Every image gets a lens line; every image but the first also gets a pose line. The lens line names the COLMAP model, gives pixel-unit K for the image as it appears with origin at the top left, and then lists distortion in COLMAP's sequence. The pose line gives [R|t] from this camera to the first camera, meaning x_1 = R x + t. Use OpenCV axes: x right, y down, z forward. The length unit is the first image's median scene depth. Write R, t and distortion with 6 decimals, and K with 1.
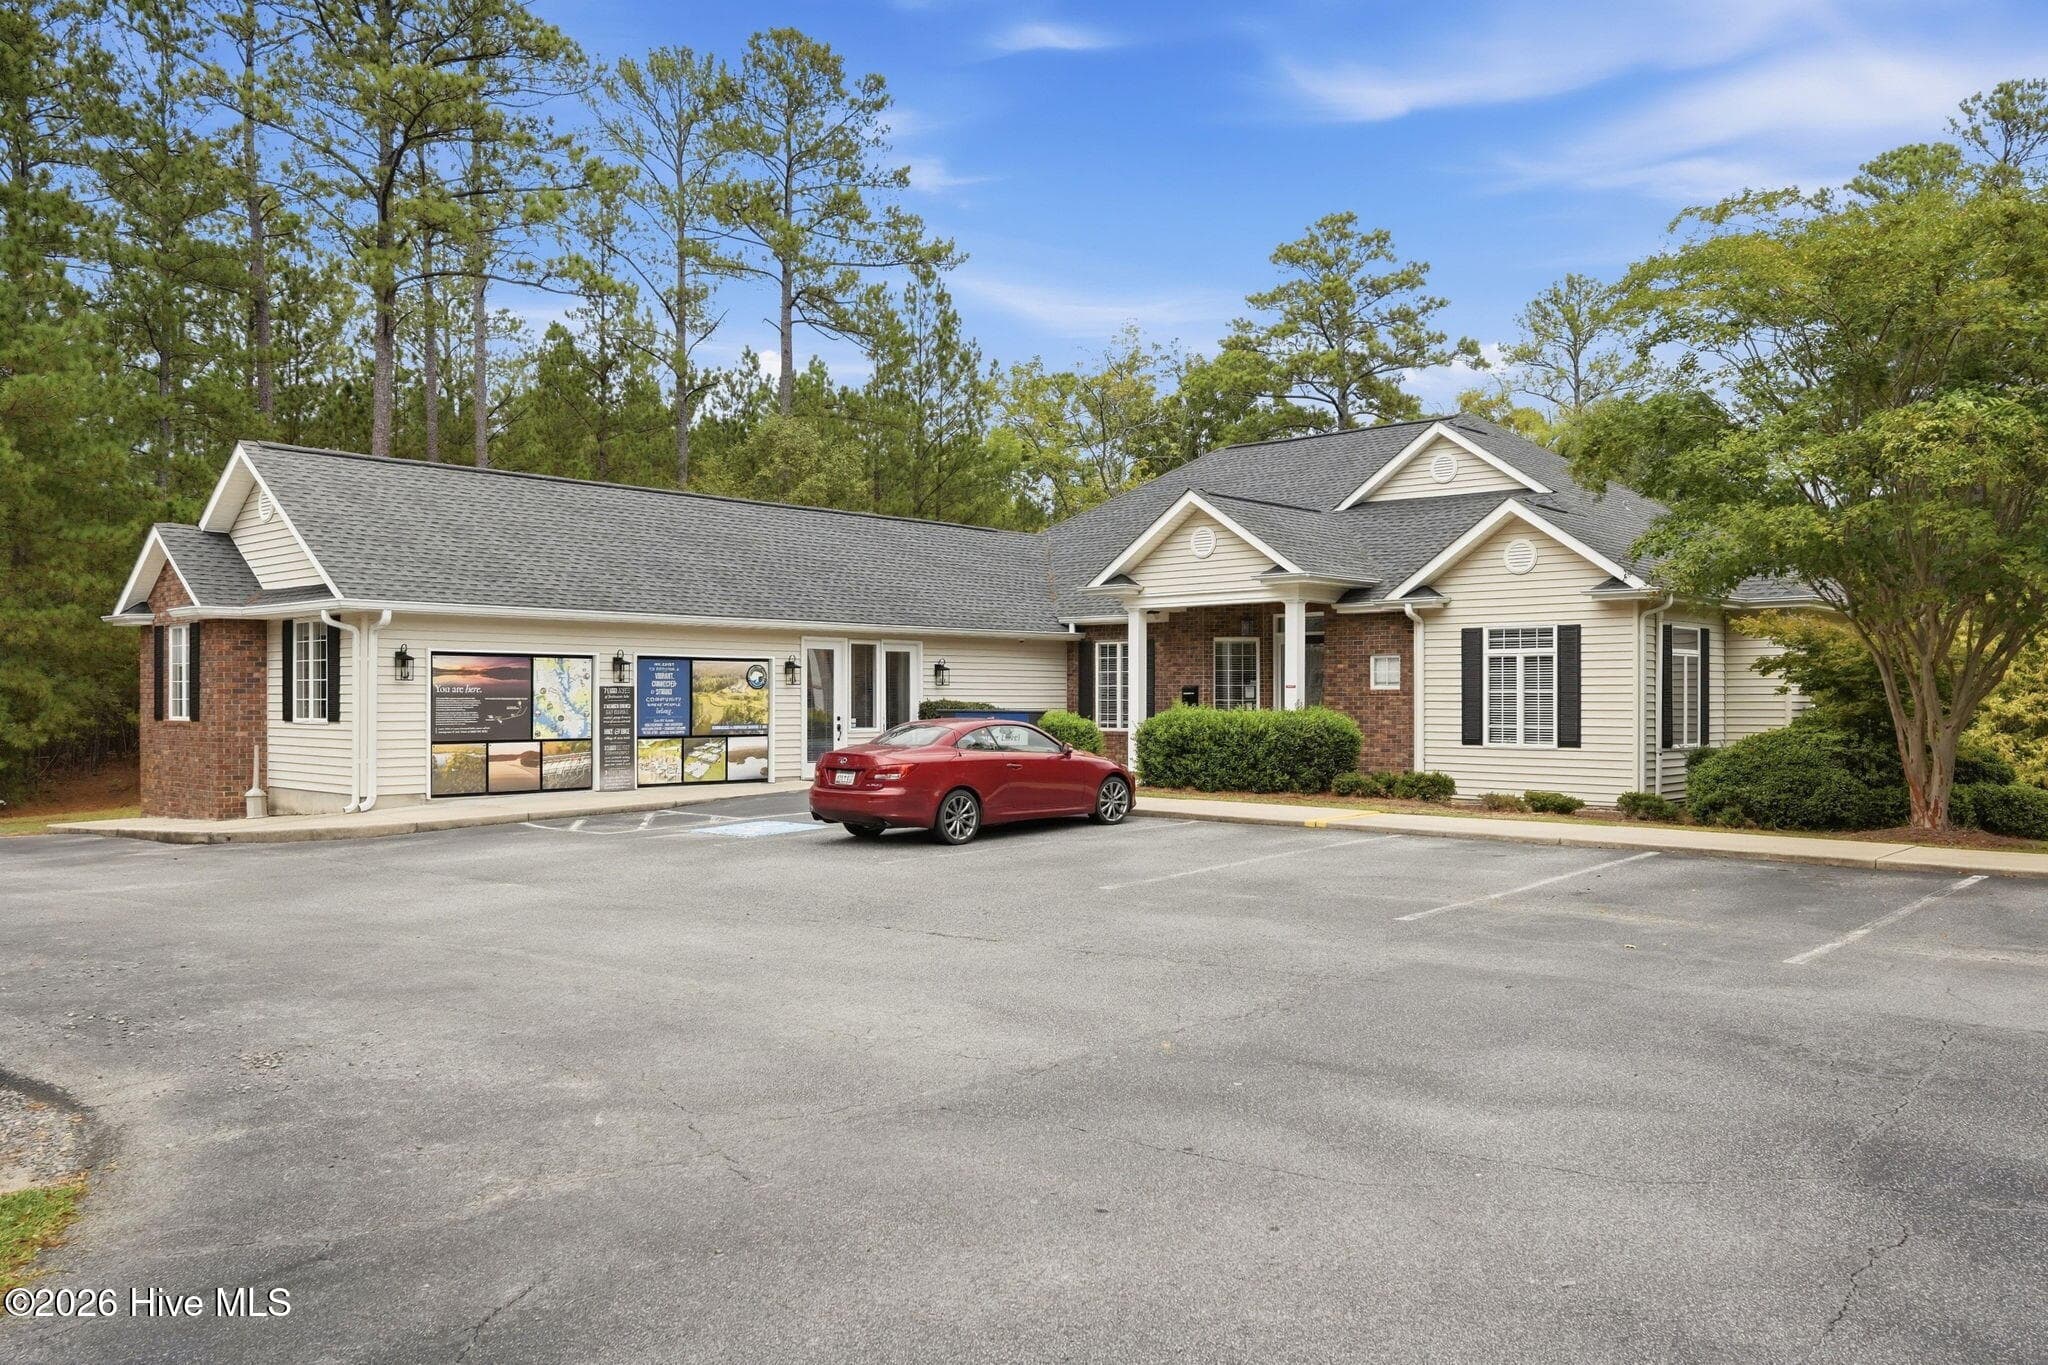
lens RADIAL K [[1431.2, 0, 1016.1], [0, 1431.2, 692.3], [0, 0, 1]] dist [-0.000438, 0.000138]
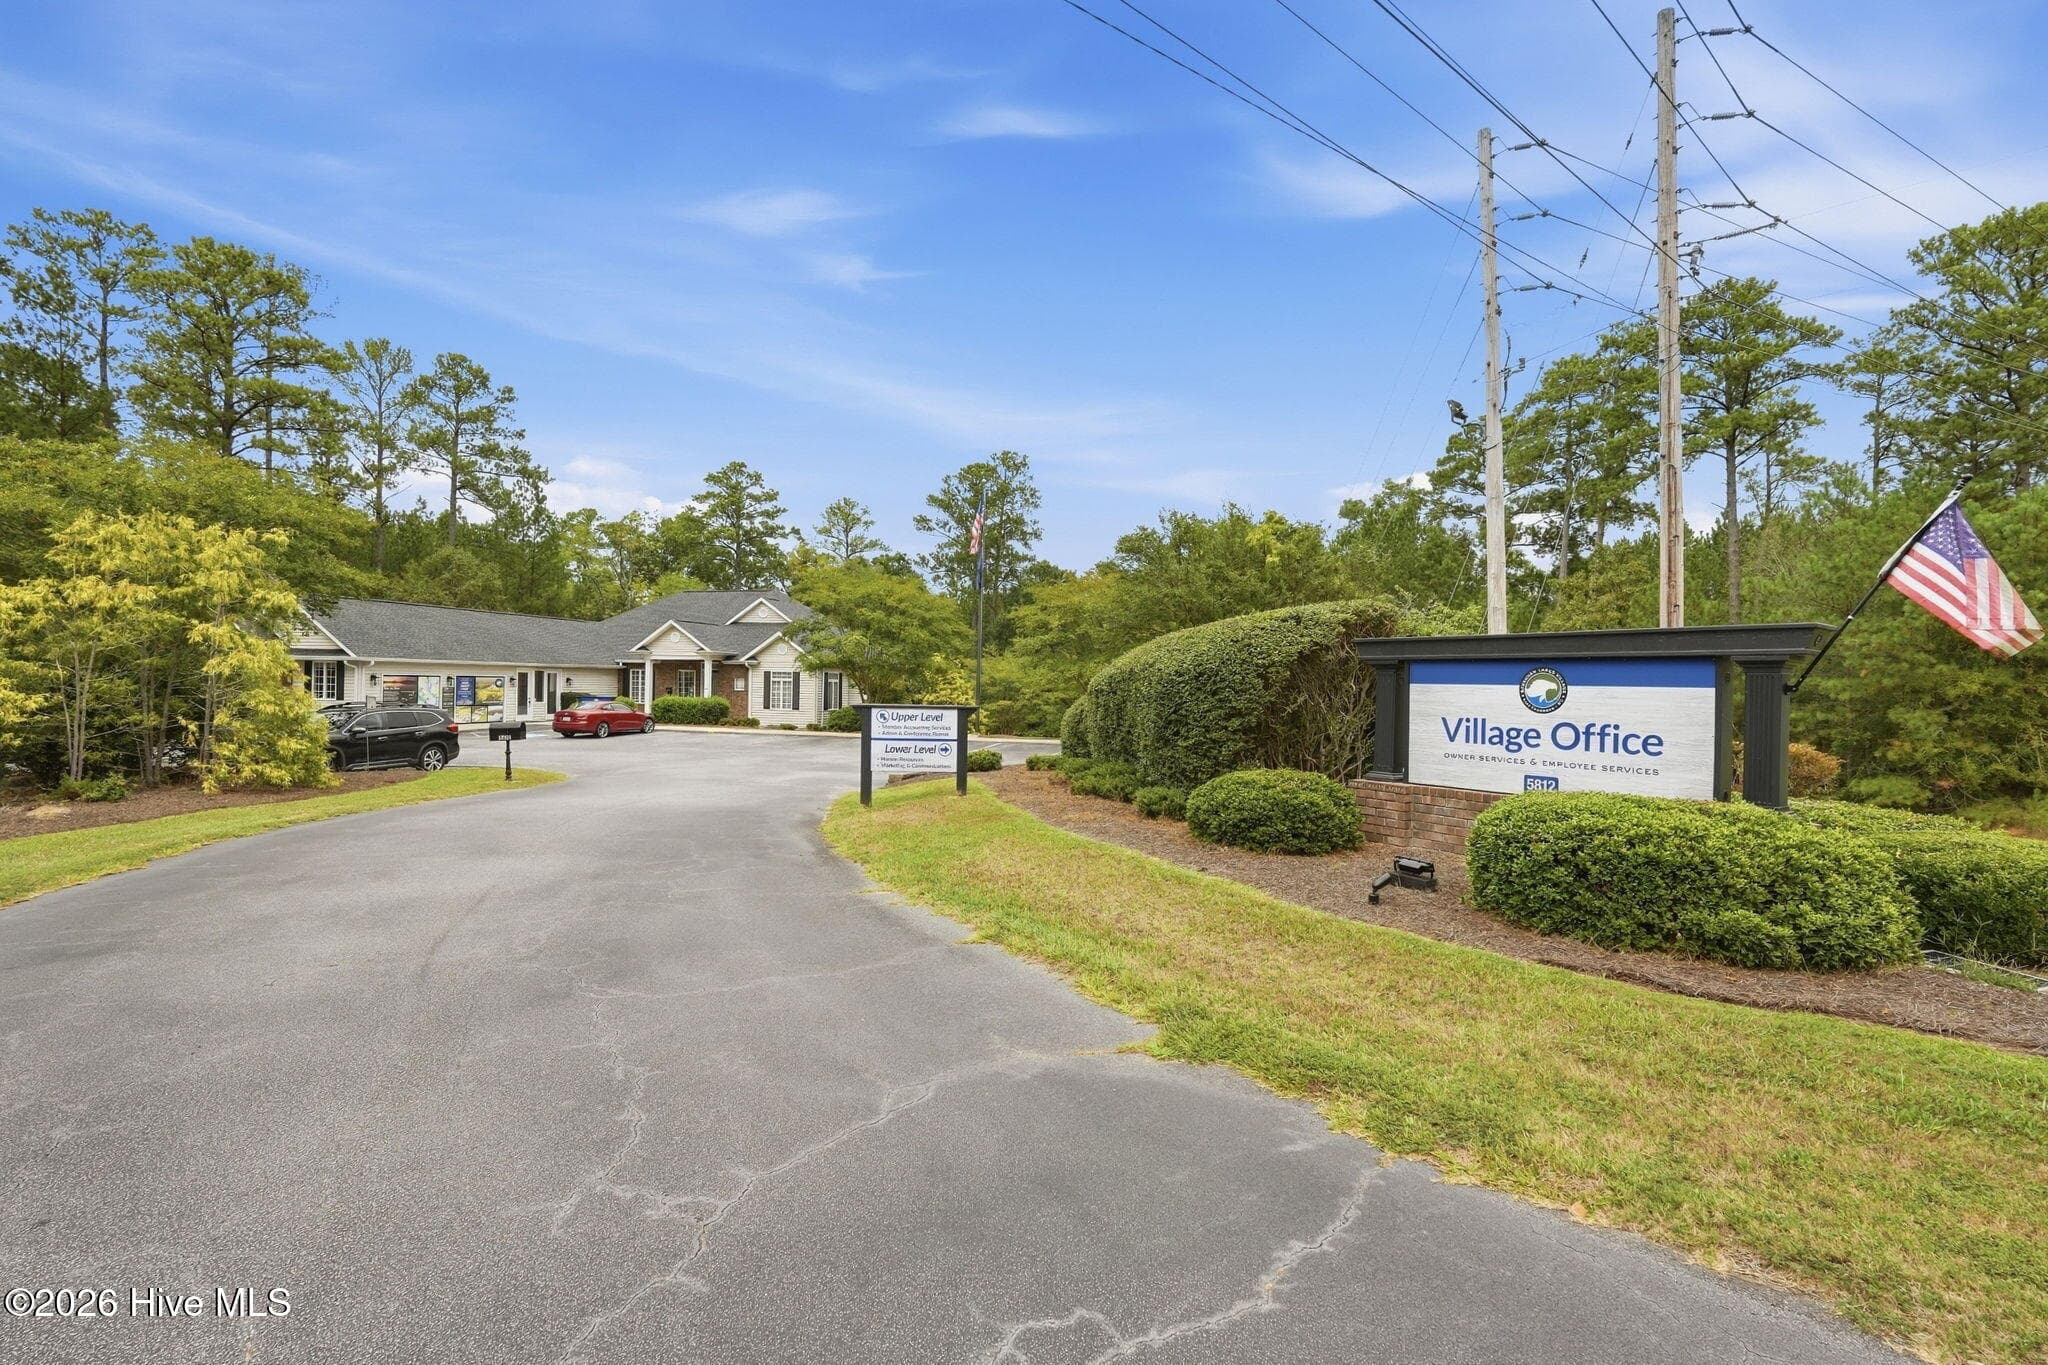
lens RADIAL K [[937.7, 0, 1024.0], [0, 937.7, 682.5], [0, 0, 1]] dist [-0.003440, -0.000246]
pose [[0.875010, 0.015281, 0.483863, -0.162444], [-0.019770, 0.999796, 0.004177, -0.037023], [-0.483701, -0.013221, 0.875134, -0.962138]]
